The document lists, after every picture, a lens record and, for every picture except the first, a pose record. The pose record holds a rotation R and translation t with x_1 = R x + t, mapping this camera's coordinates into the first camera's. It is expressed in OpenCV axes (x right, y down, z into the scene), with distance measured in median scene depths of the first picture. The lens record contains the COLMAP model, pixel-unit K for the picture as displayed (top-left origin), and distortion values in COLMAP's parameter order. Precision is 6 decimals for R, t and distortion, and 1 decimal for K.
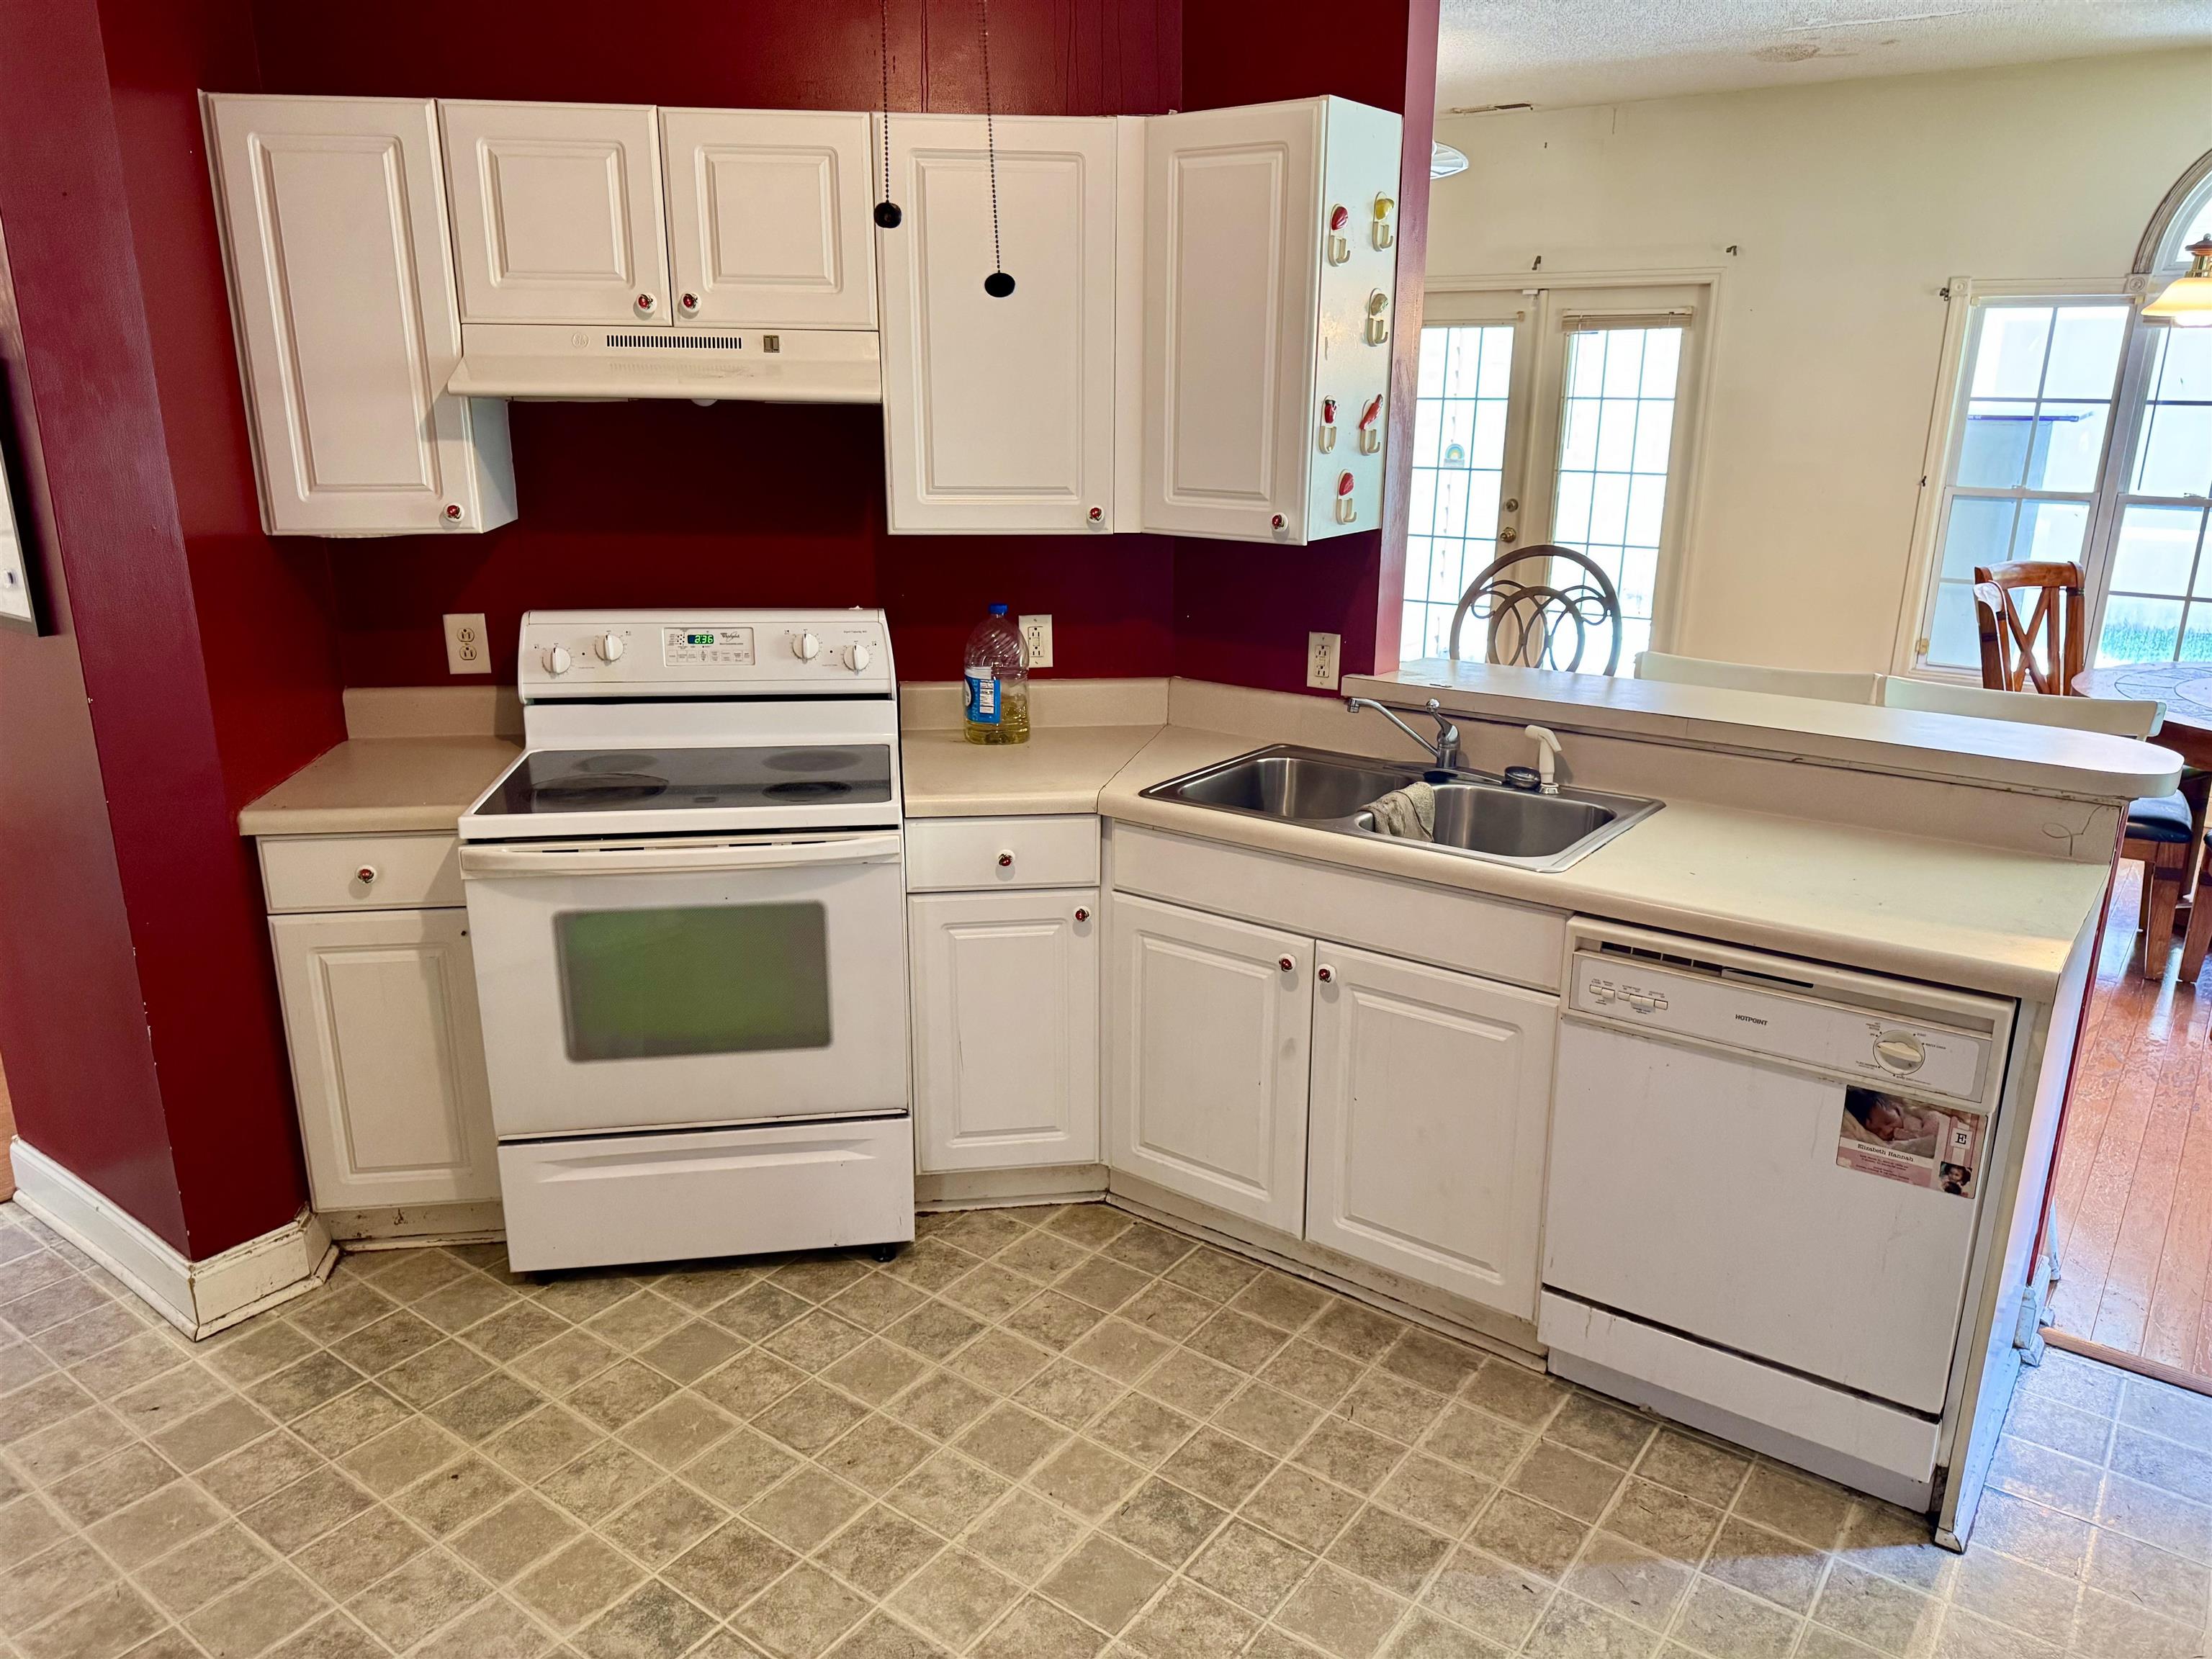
lens RADIAL K [[1566.7, 0, 1093.8], [0, 1566.7, 838.4], [0, 0, 1]] dist [0.001058, -0.002329]
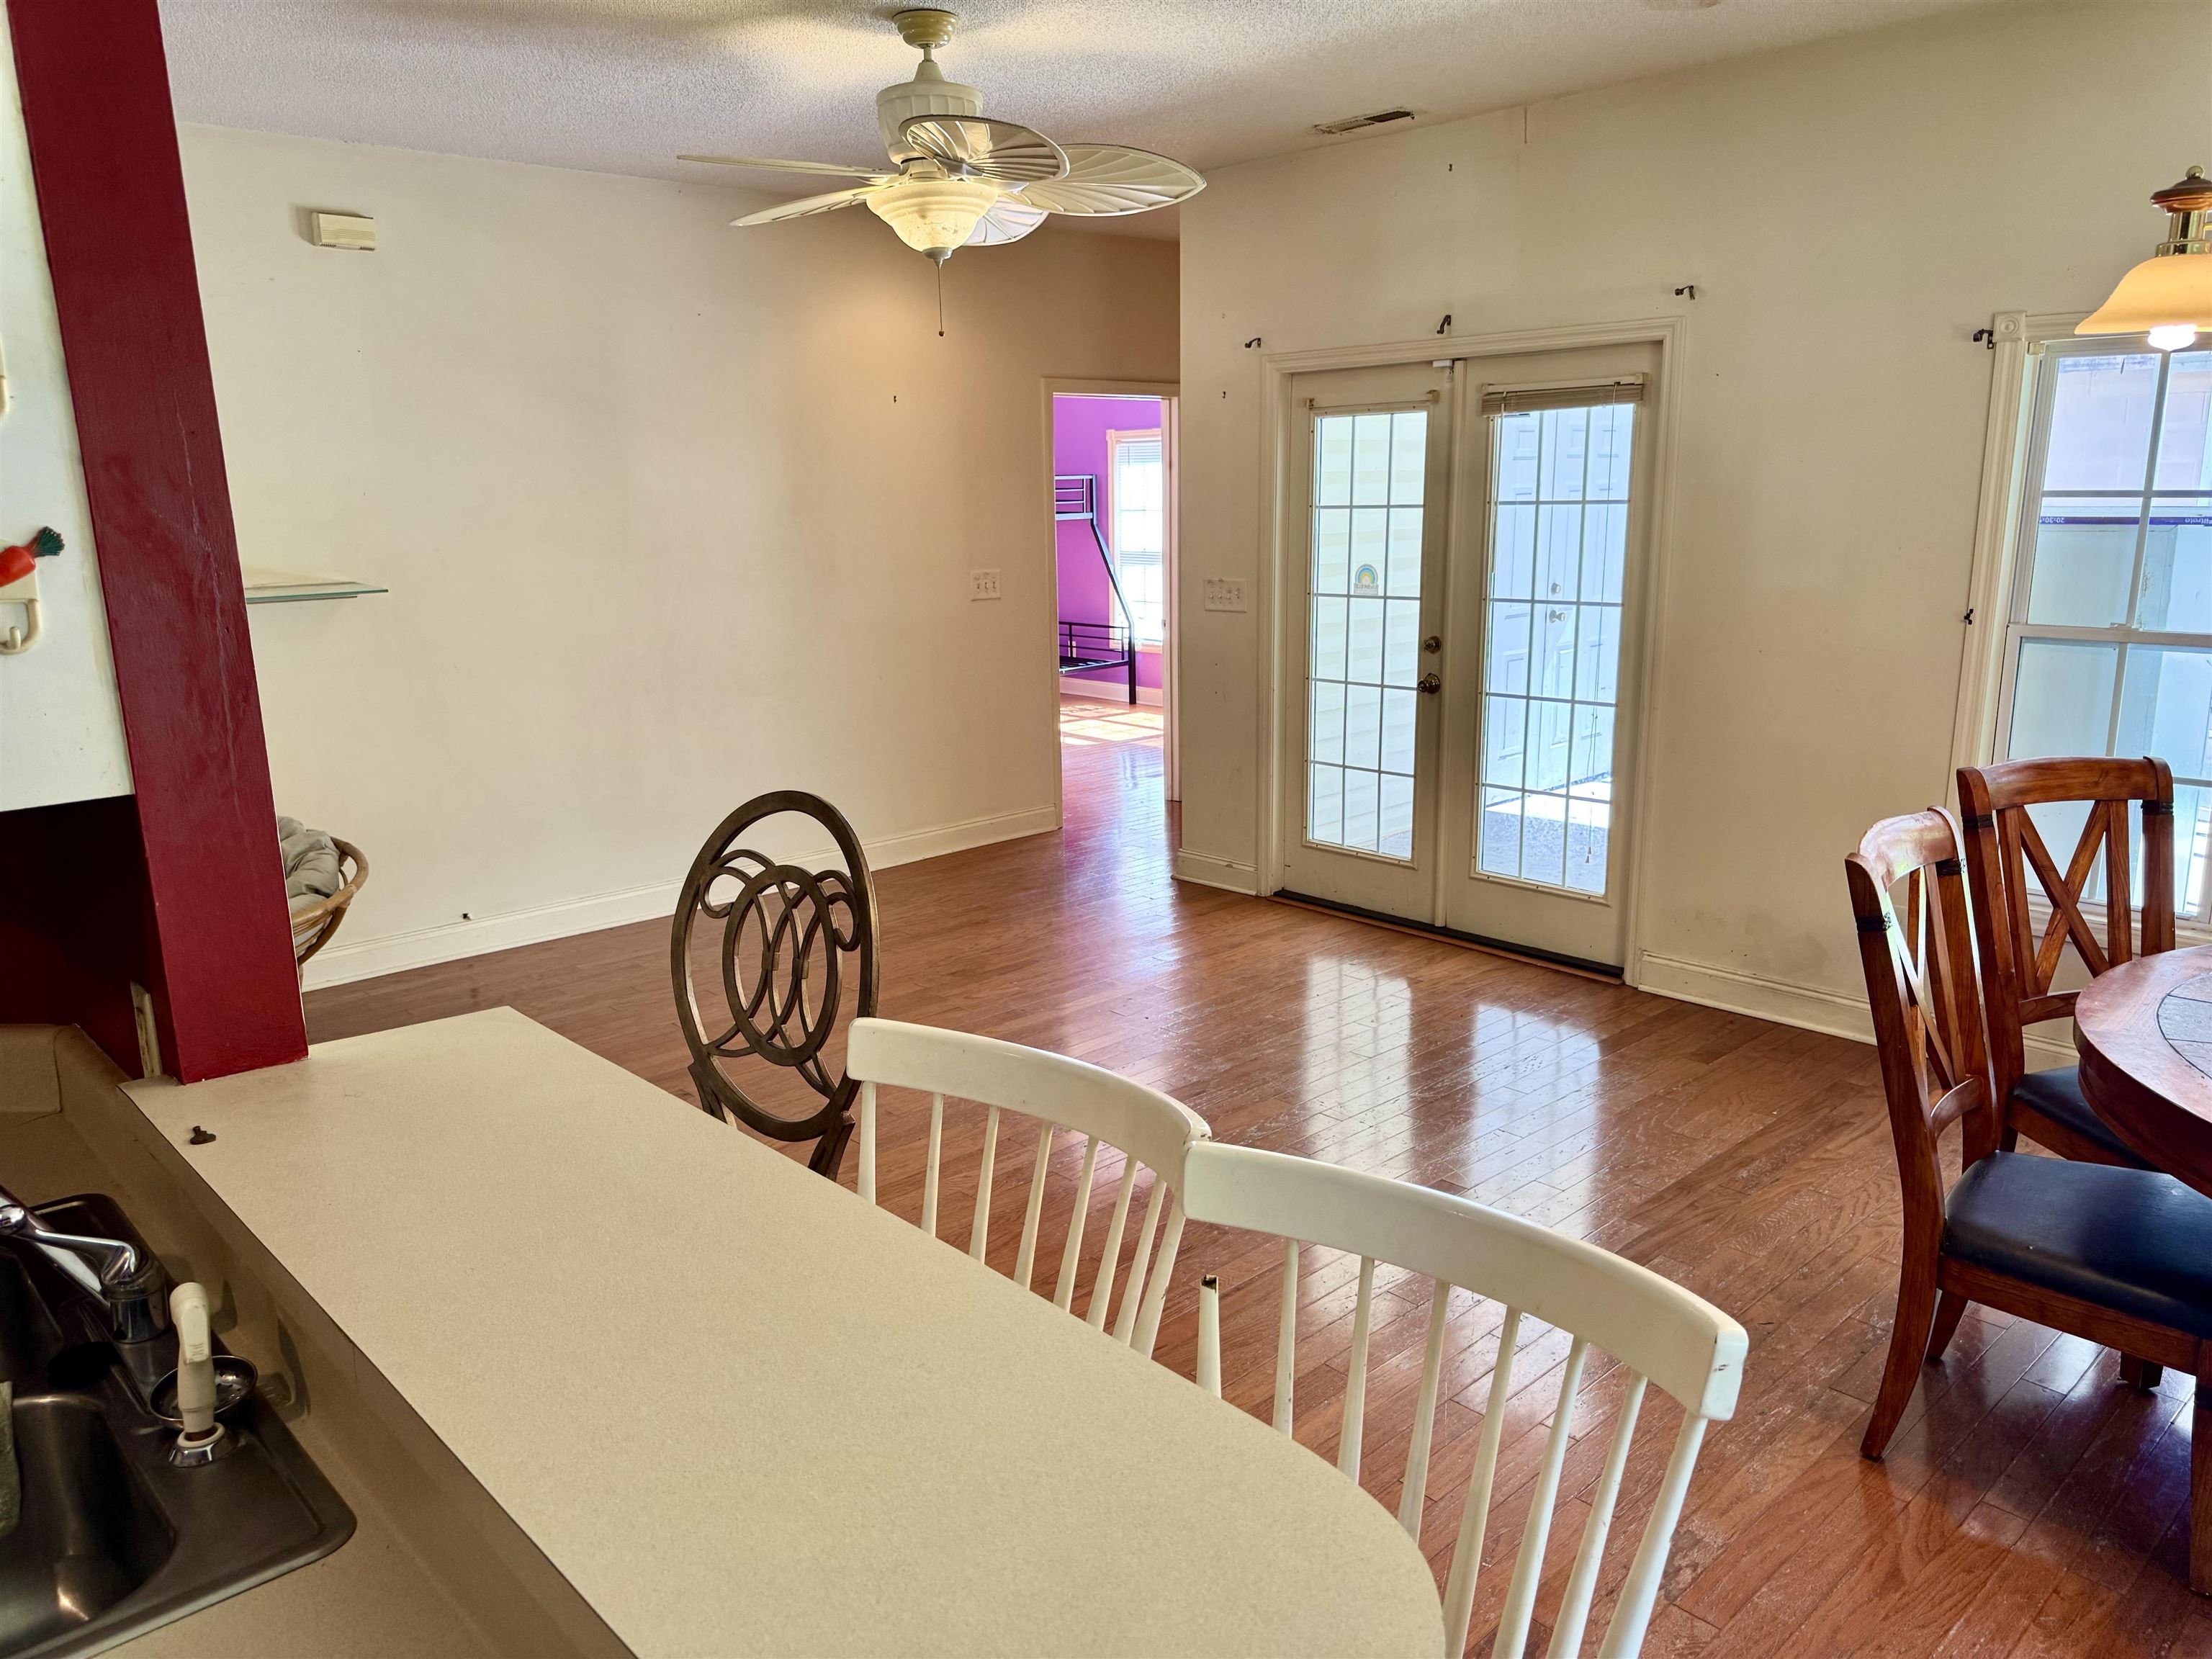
lens RADIAL K [[1566.7, 0, 1093.8], [0, 1566.7, 838.4], [0, 0, 1]] dist [0.001058, -0.002329]
pose [[0.983701, 0.017415, -0.178968, 0.264517], [-0.028879, 0.997680, -0.061651, -0.076677], [0.177479, 0.065815, 0.981921, 0.267493]]
